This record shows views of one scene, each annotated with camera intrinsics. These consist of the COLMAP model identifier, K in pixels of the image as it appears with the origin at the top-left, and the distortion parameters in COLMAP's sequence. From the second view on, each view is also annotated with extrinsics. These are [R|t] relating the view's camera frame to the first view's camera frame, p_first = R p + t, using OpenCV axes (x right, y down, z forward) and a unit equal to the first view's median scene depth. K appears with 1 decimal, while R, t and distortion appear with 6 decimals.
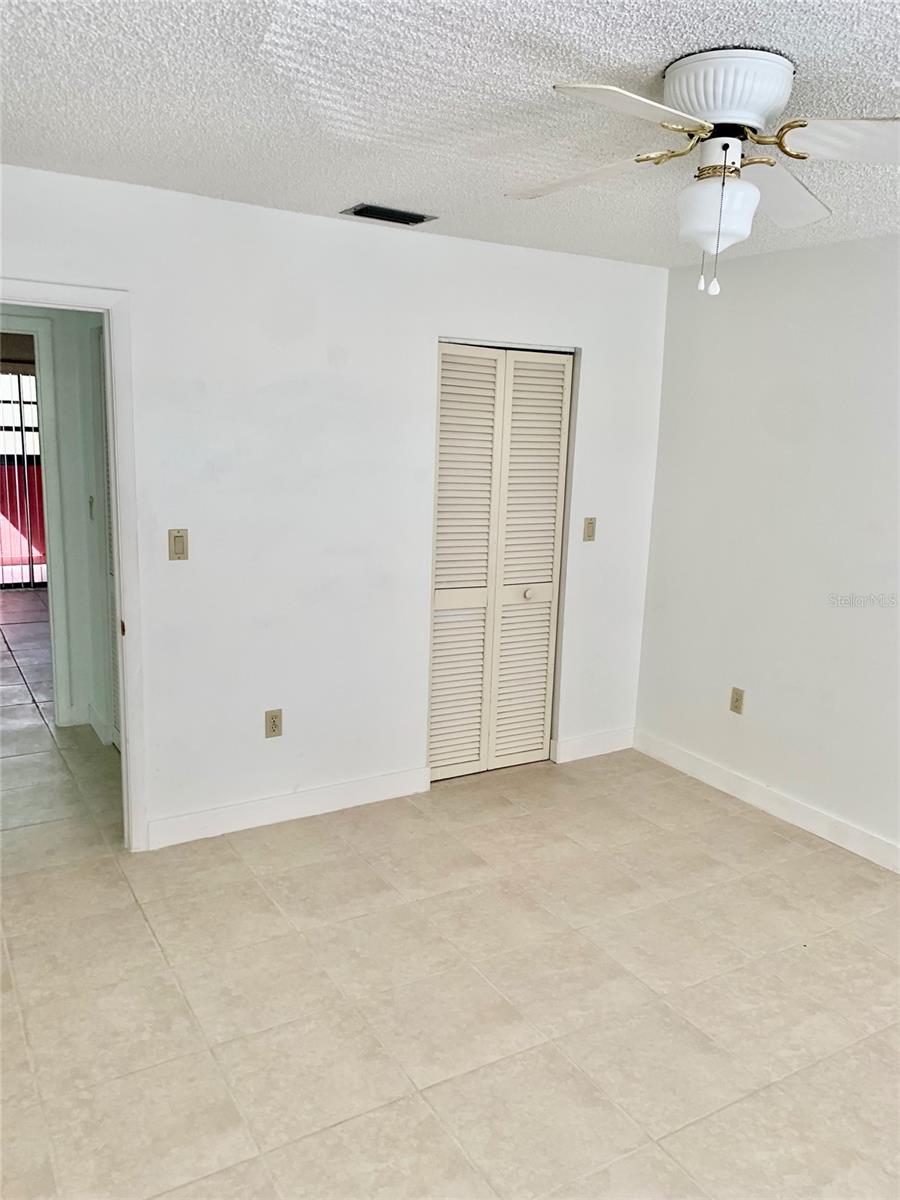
lens RADIAL K [[922.7, 0, 450.0], [0, 922.7, 600.0], [0, 0, 1]] dist [0.005739, -0.002641]
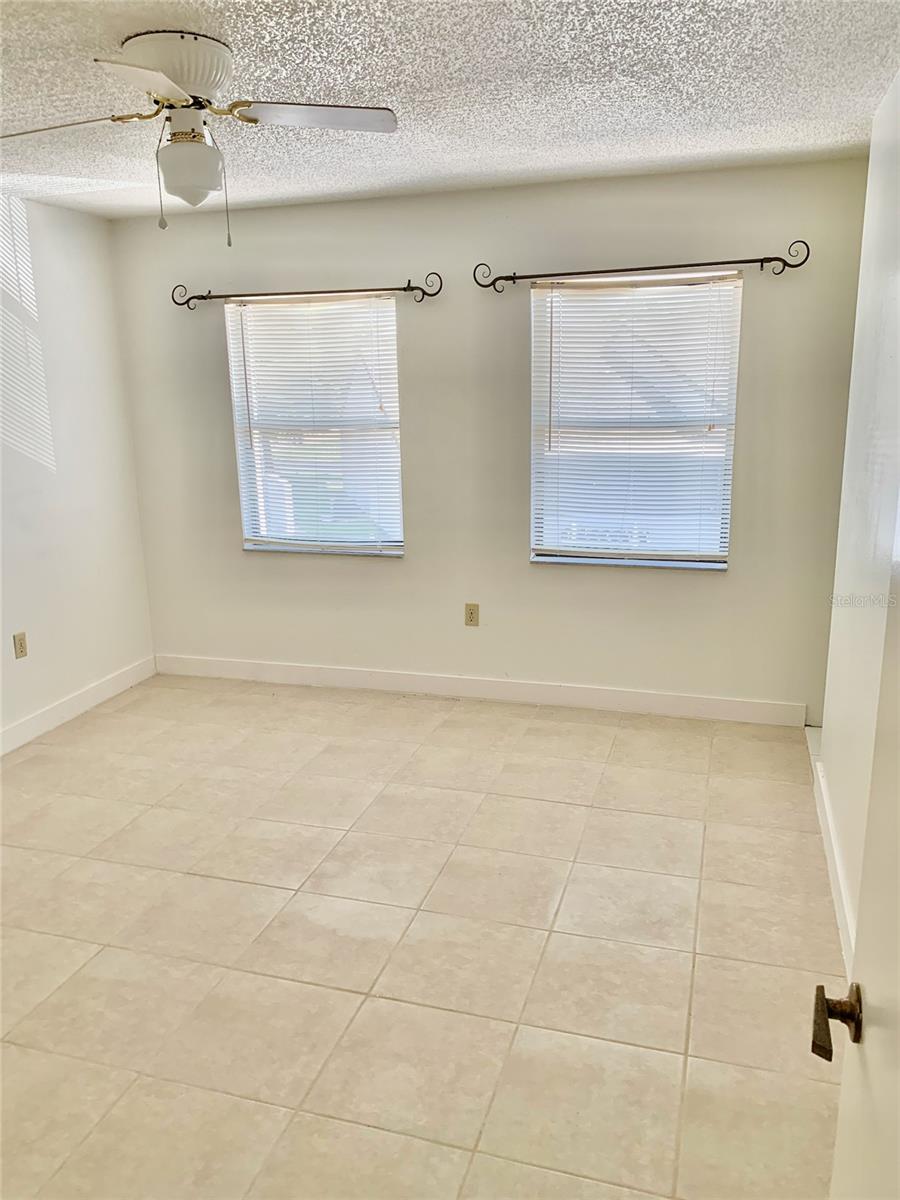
lens RADIAL K [[922.7, 0, 450.0], [0, 922.7, 600.0], [0, 0, 1]] dist [0.005739, -0.002641]
pose [[-0.668906, -0.199865, 0.715974, -0.740355], [0.138394, 0.912852, 0.384119, -0.267249], [-0.730351, 0.356026, -0.582952, 1.341469]]
